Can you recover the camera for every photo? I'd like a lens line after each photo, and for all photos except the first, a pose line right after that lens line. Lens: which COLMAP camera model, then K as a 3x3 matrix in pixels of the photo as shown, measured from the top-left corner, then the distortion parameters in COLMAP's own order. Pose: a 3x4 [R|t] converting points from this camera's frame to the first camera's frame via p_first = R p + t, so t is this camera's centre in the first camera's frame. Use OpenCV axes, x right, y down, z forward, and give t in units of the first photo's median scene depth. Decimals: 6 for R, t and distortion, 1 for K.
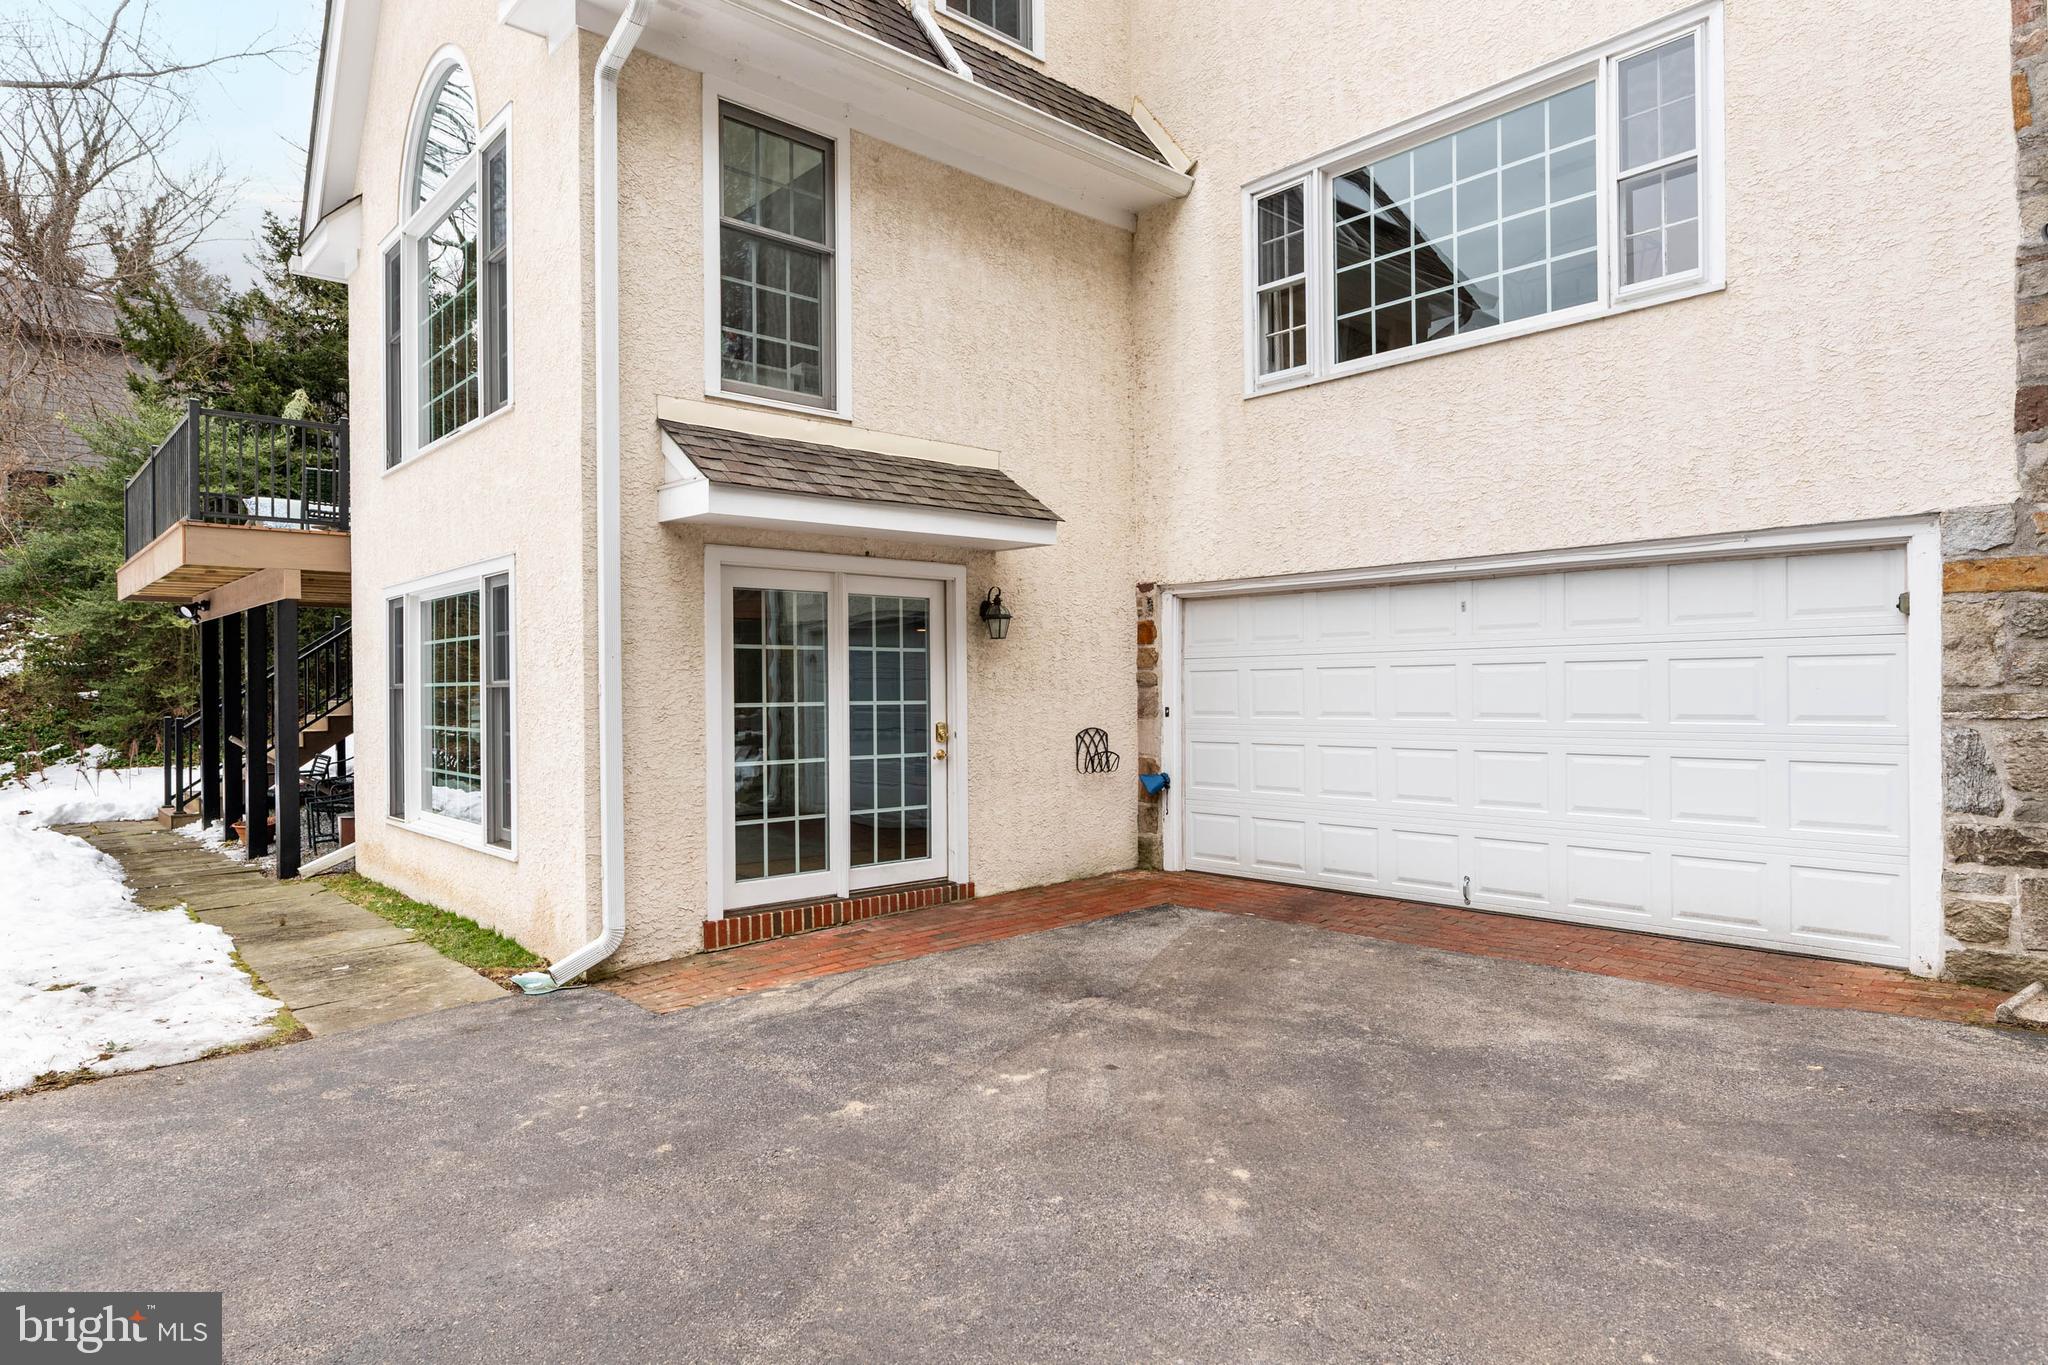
lens RADIAL K [[1177.1, 0, 1021.8], [0, 1177.1, 687.4], [0, 0, 1]] dist [-0.000977, -0.001569]
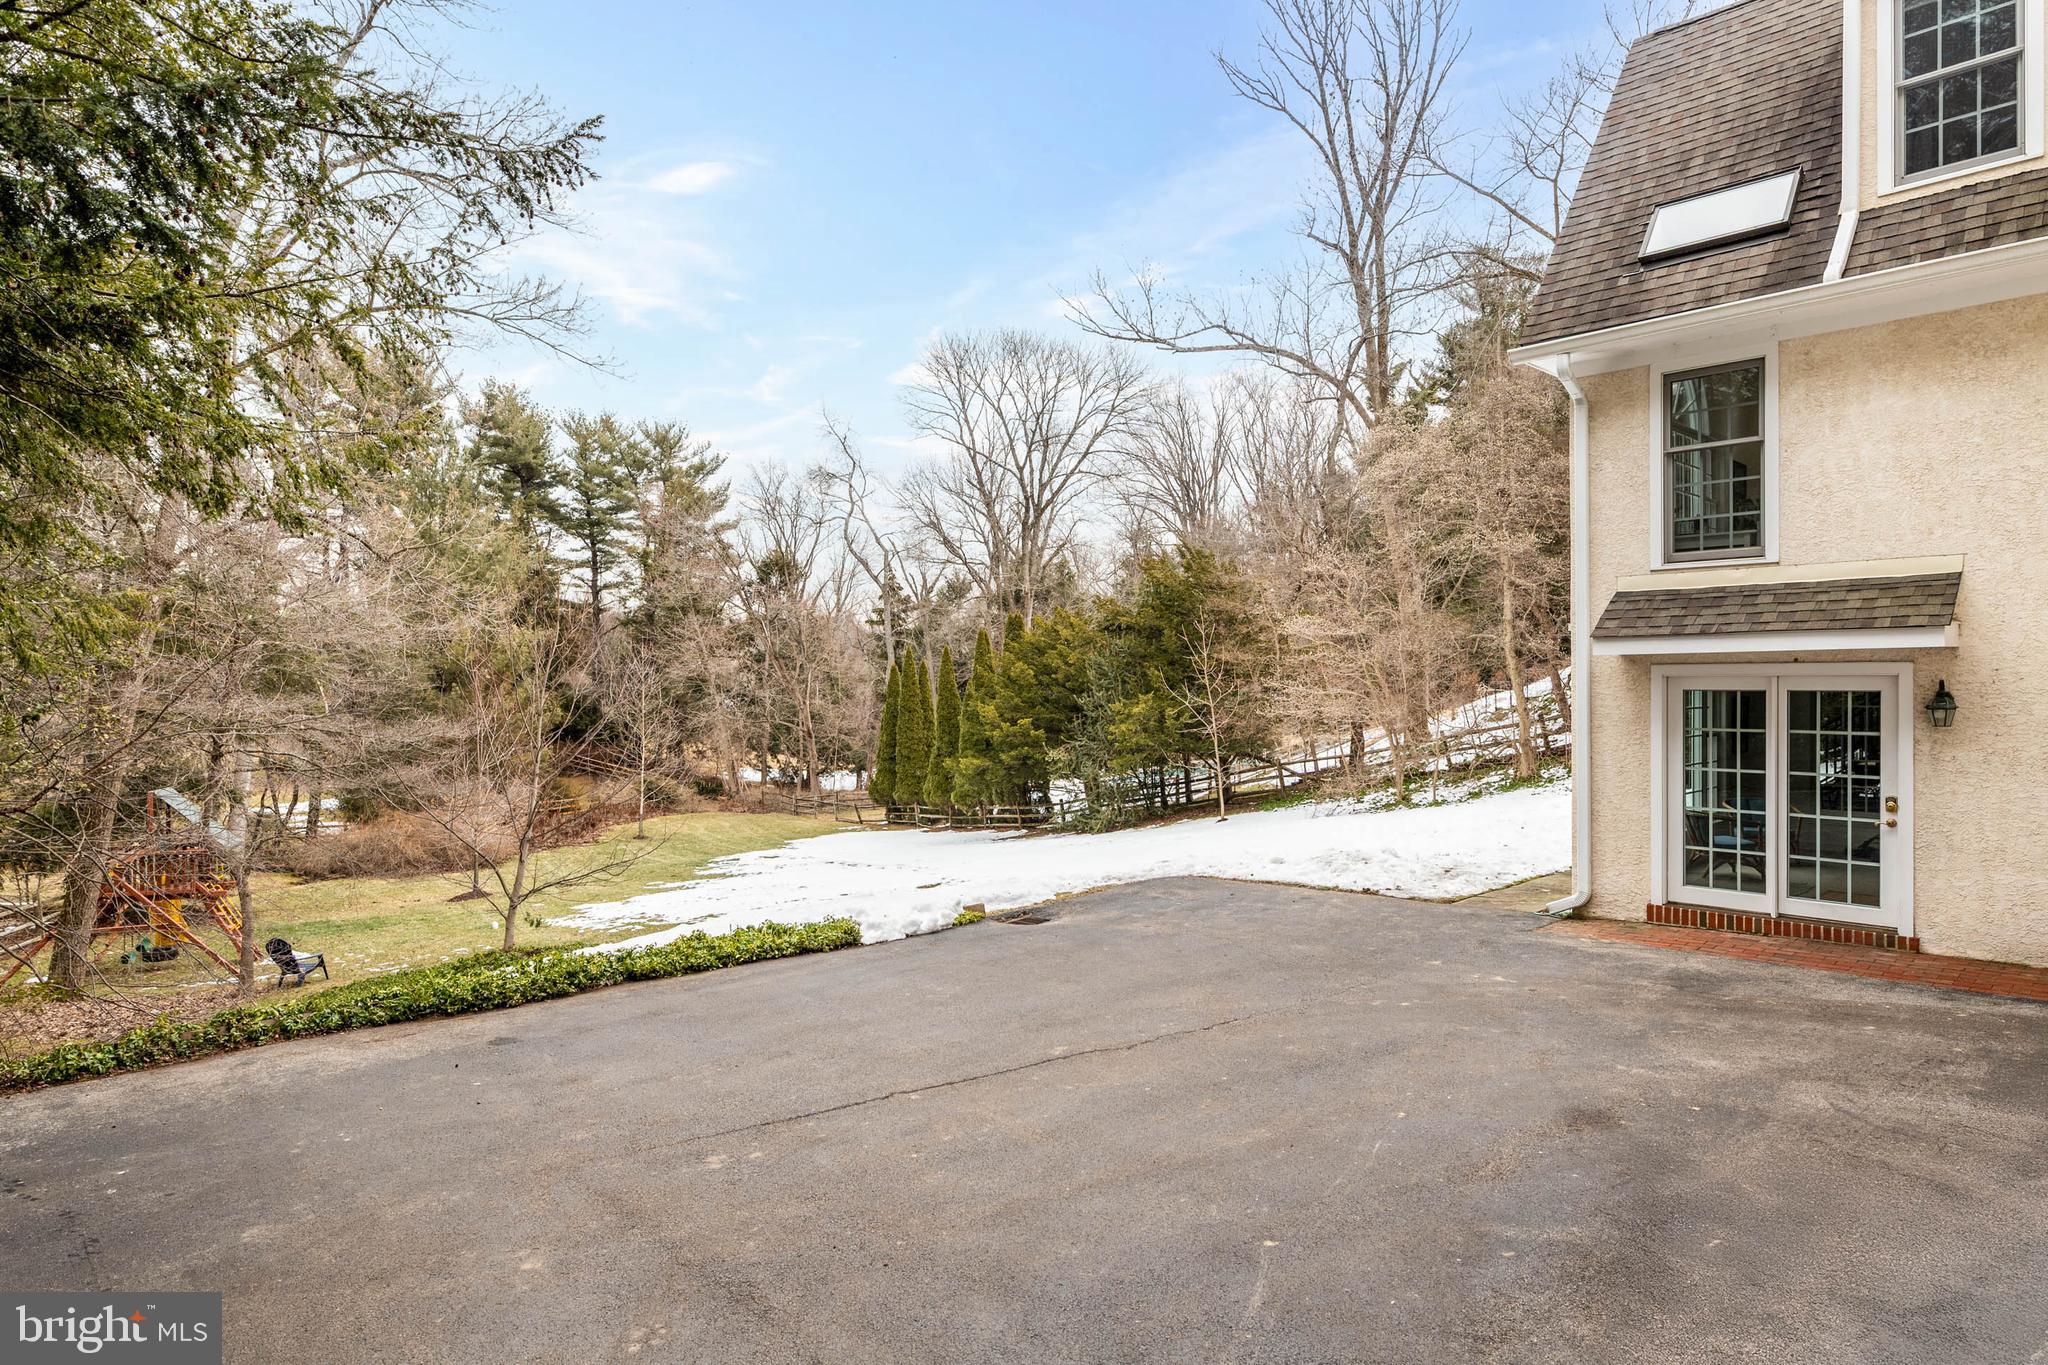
lens RADIAL K [[1177.1, 0, 1021.8], [0, 1177.1, 687.4], [0, 0, 1]] dist [-0.000977, -0.001569]
pose [[0.020955, 0.015261, -0.999664, 1.174586], [0.006600, 0.999860, 0.015402, -0.110670], [0.999759, -0.006921, 0.020851, 0.115049]]
